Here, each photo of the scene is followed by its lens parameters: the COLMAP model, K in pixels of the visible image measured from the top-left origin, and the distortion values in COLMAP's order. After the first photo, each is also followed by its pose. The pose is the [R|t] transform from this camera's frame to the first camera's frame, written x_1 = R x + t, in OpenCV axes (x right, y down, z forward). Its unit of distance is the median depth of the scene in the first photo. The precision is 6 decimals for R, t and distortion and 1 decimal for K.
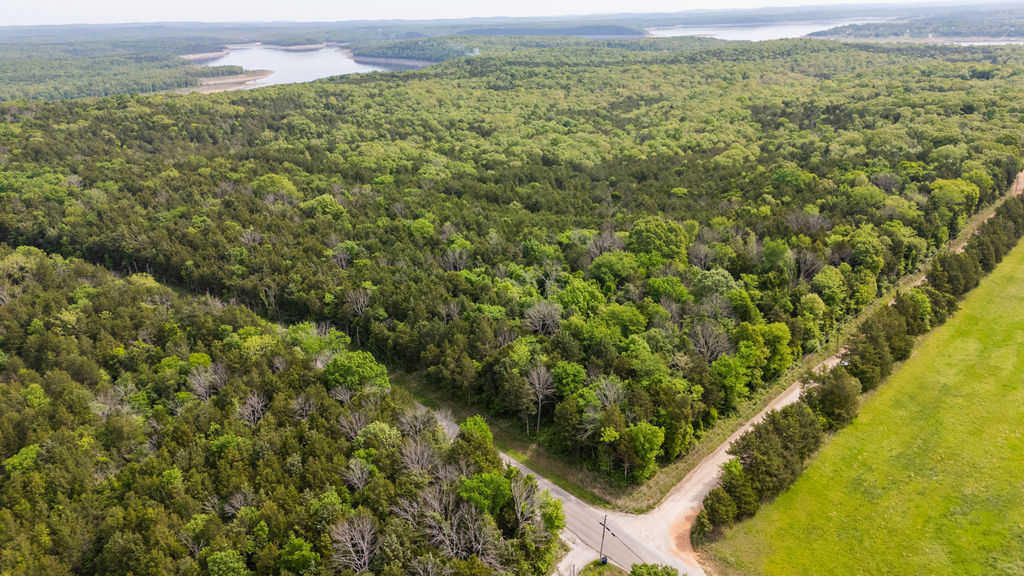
lens RADIAL K [[750.8, 0, 515.0], [0, 750.8, 288.9], [0, 0, 1]] dist [0.072055, -0.068834]
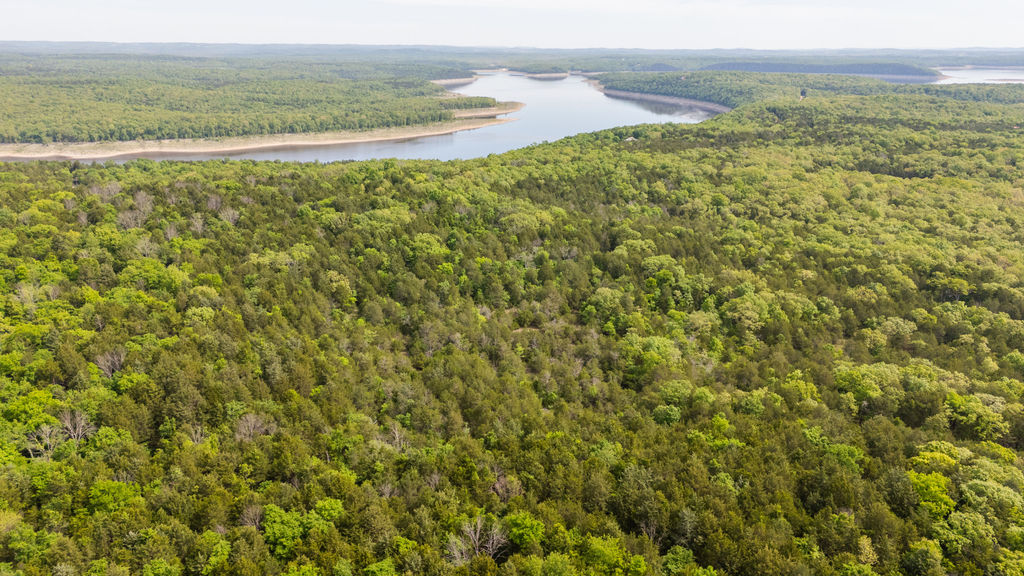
lens RADIAL K [[750.8, 0, 515.0], [0, 750.8, 288.9], [0, 0, 1]] dist [0.072055, -0.068834]
pose [[0.957344, 0.119452, -0.263104, -0.131140], [-0.128121, 0.991630, -0.015976, -0.099285], [0.258994, 0.049004, 0.964635, 0.249921]]
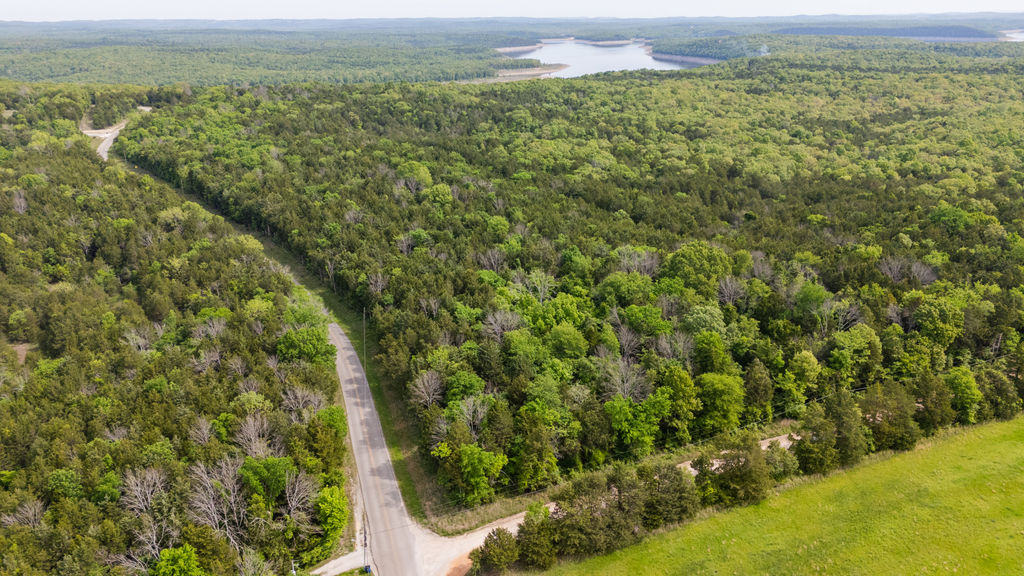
lens RADIAL K [[750.8, 0, 515.0], [0, 750.8, 288.9], [0, 0, 1]] dist [0.072055, -0.068834]
pose [[0.922890, 0.147305, -0.355775, 0.065936], [-0.145890, 0.988816, 0.030968, -0.007293], [0.356357, 0.023324, 0.934059, 0.013648]]
